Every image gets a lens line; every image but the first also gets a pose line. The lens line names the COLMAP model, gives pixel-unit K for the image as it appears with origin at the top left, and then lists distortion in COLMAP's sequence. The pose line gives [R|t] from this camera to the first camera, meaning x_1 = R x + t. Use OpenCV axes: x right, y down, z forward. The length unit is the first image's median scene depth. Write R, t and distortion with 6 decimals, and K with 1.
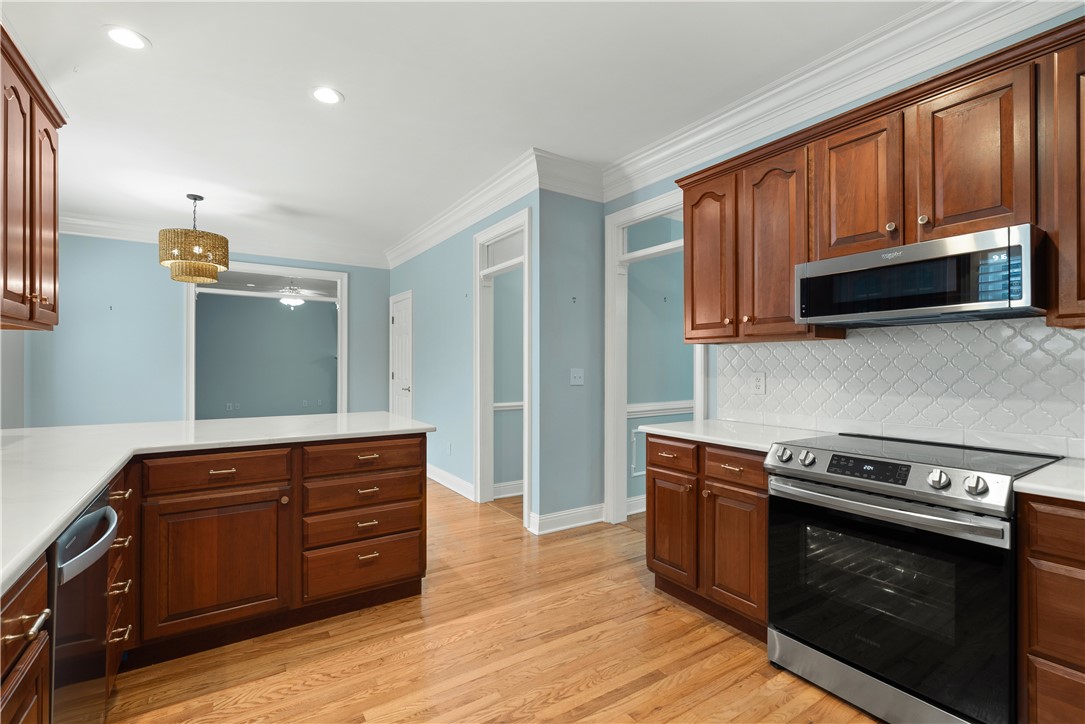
lens RADIAL K [[492.1, 0, 547.4], [0, 492.1, 365.1], [0, 0, 1]] dist [-0.008037, 0.001568]
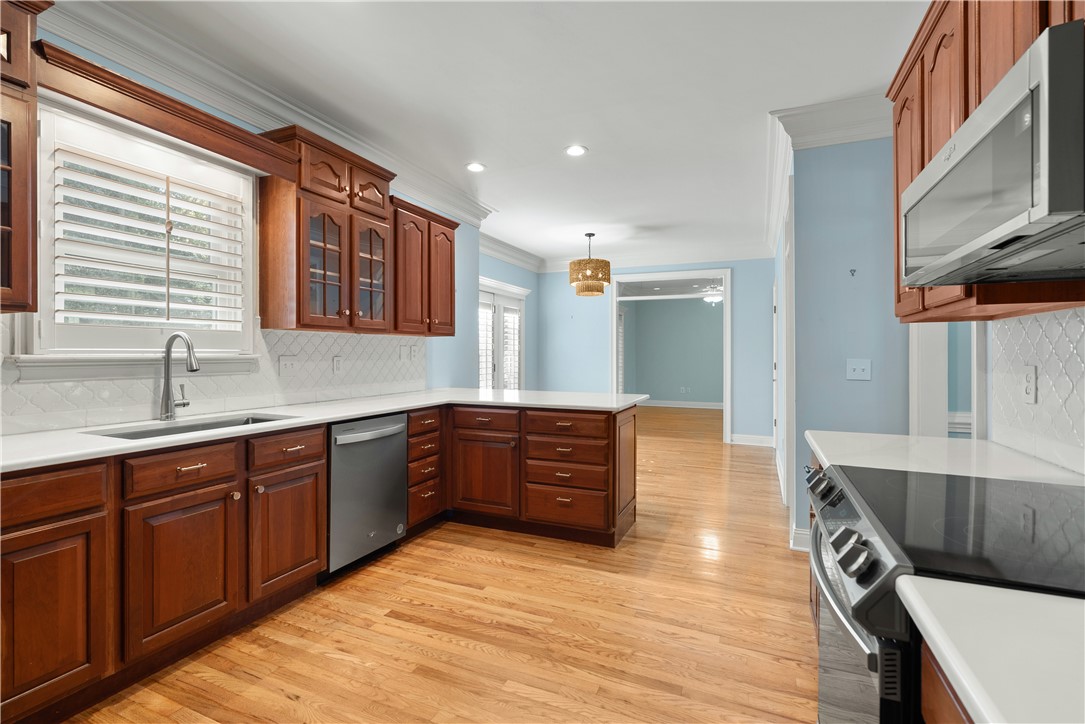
lens RADIAL K [[492.1, 0, 547.1], [0, 492.1, 356.3], [0, 0, 1]] dist [-0.008037, 0.001568]
pose [[0.545274, 0.002005, -0.838255, 0.733361], [-0.002038, 0.999997, 0.001067, 0.004184], [0.838255, 0.001127, 0.545277, 0.250279]]
